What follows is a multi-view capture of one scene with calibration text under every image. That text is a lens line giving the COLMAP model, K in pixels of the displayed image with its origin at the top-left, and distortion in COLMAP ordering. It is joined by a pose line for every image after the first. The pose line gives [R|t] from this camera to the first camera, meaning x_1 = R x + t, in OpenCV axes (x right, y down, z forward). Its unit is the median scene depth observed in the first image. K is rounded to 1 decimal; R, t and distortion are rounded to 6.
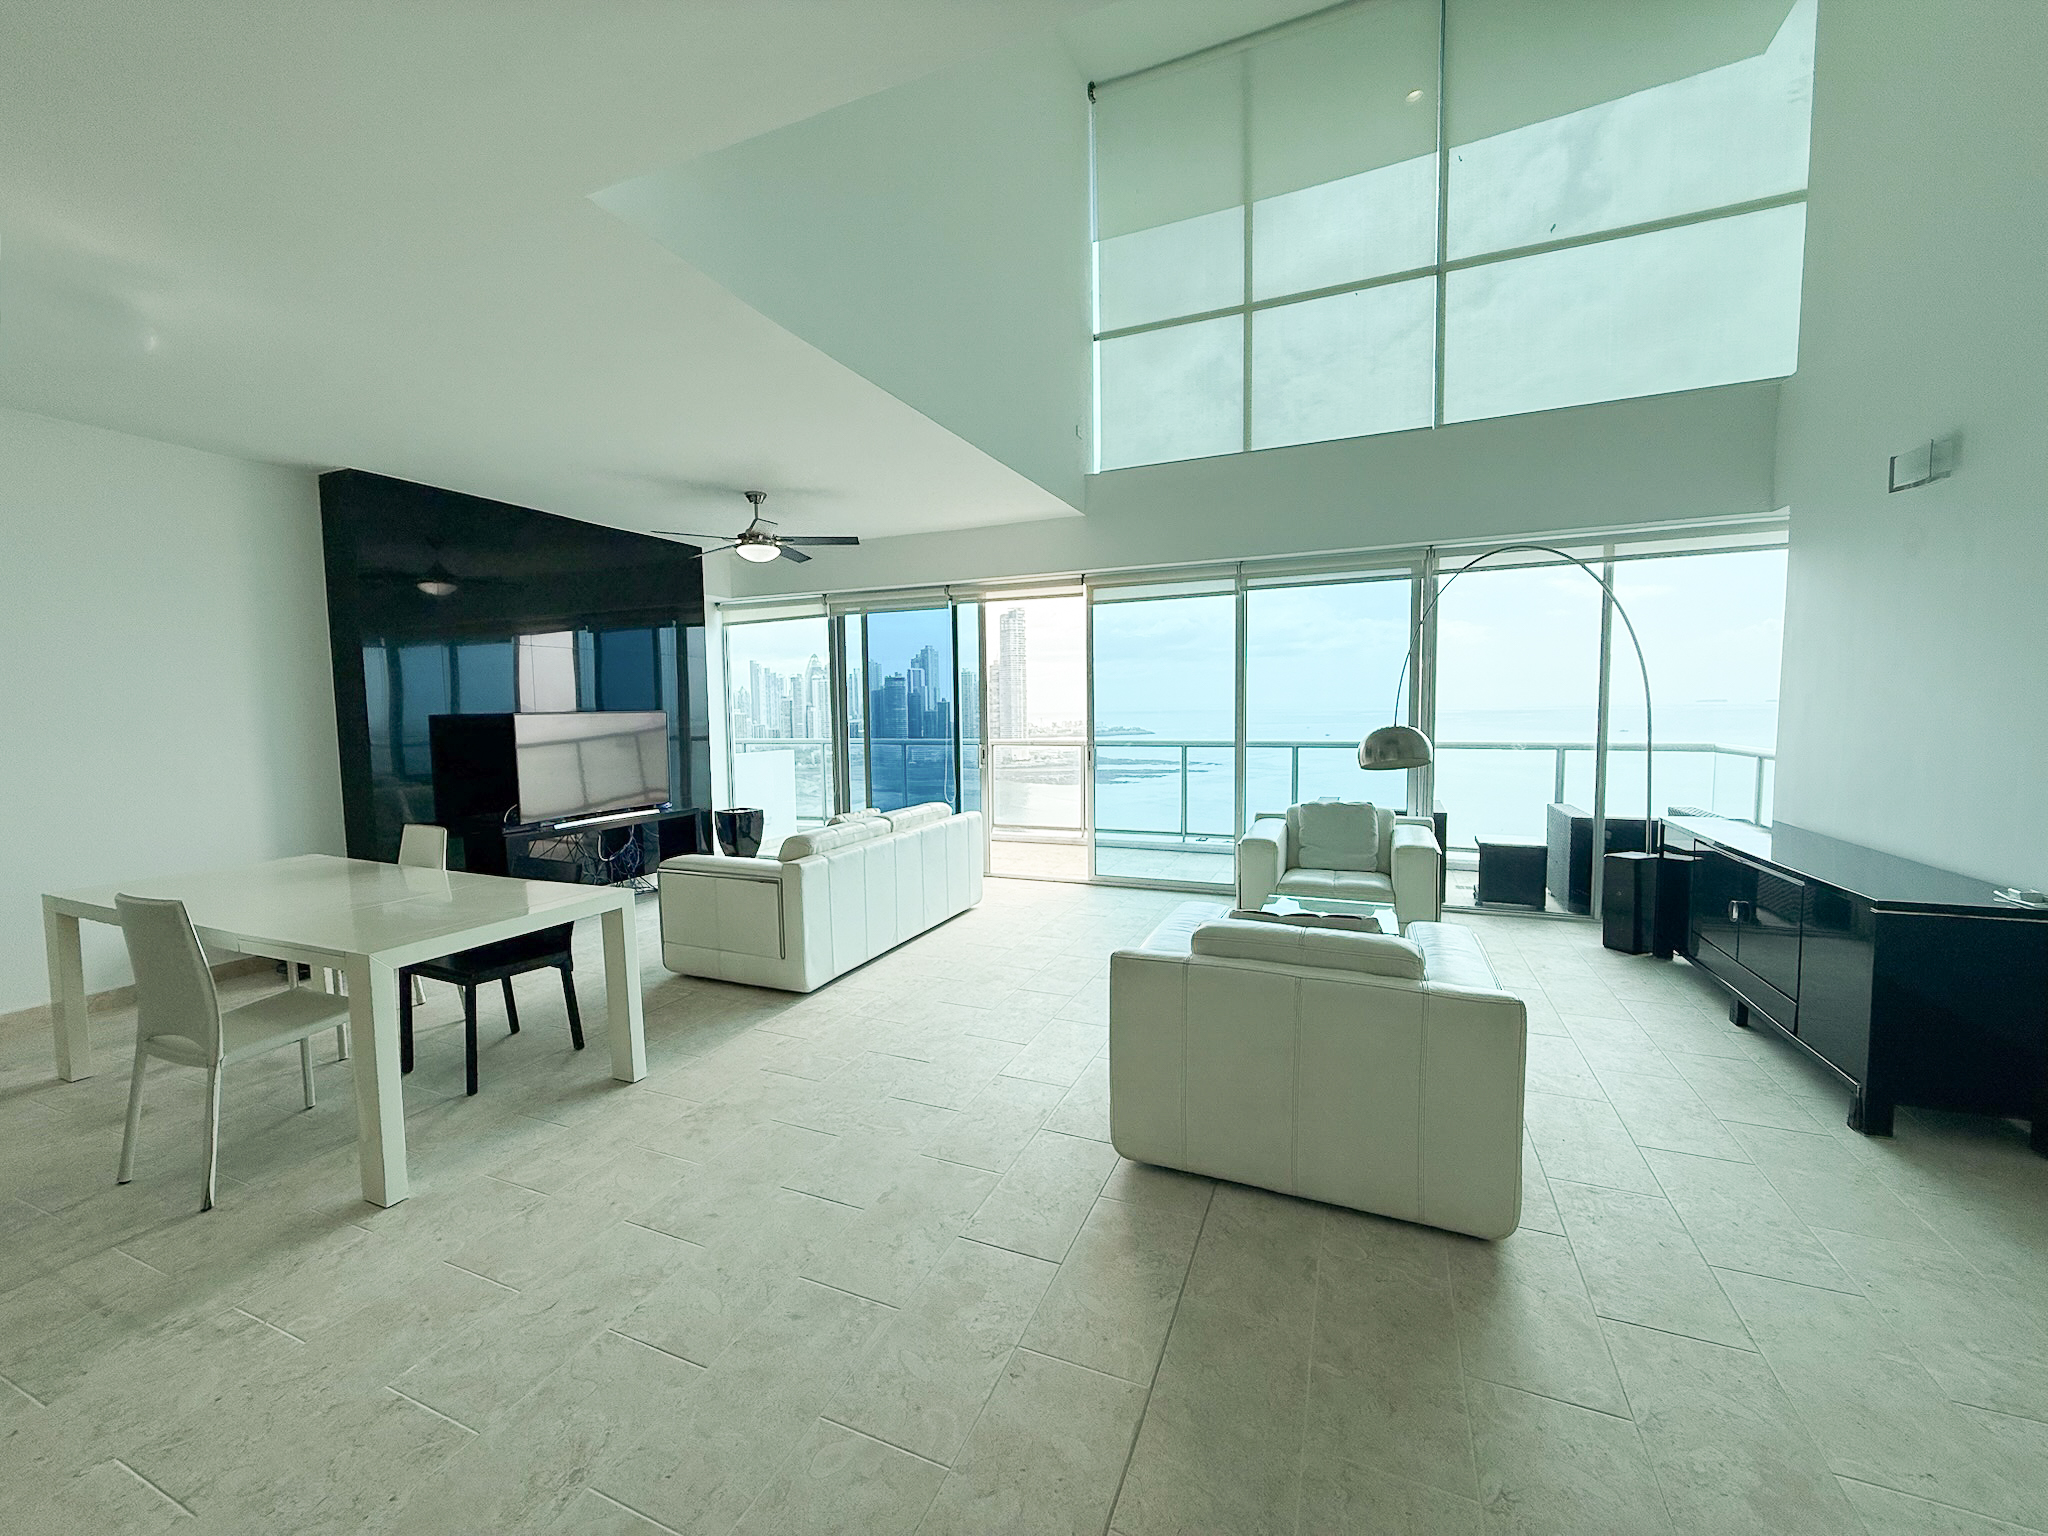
lens RADIAL K [[809.1, 0, 1016.2], [0, 809.1, 762.7], [0, 0, 1]] dist [-0.004402, 0.000910]
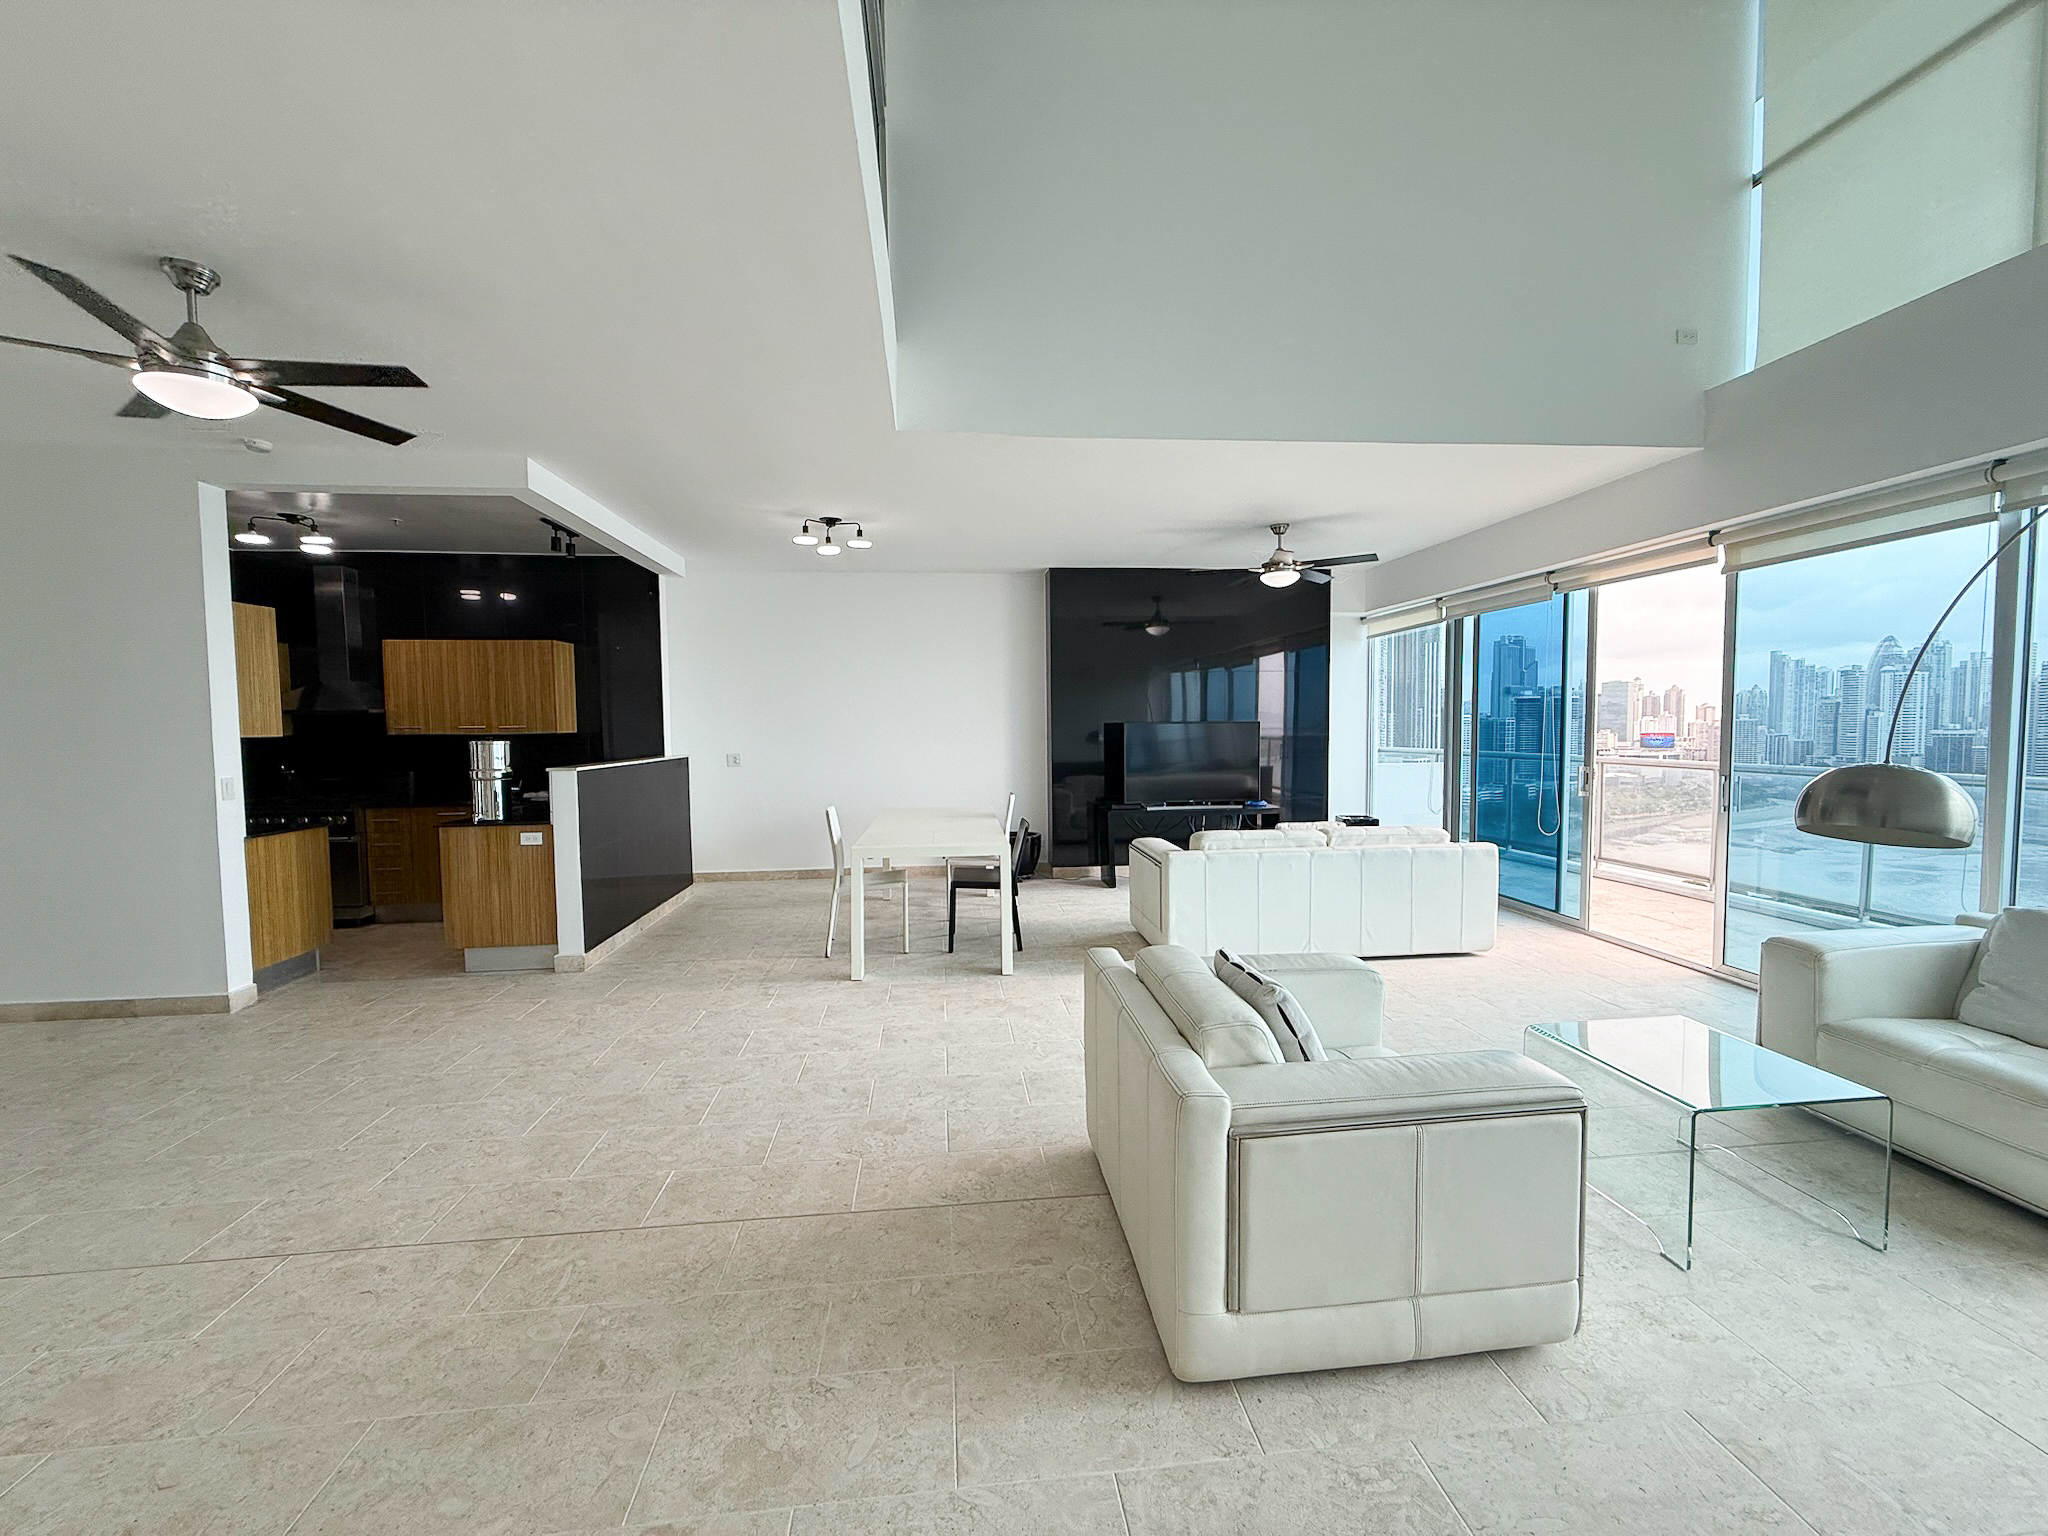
lens RADIAL K [[809.1, 0, 1028.8], [0, 809.1, 763.4], [0, 0, 1]] dist [-0.004402, 0.000910]
pose [[0.490834, 0.053034, -0.869637, 0.409420], [-0.057442, 0.997944, 0.028437, -0.017859], [0.869357, 0.035996, 0.492871, 0.148056]]
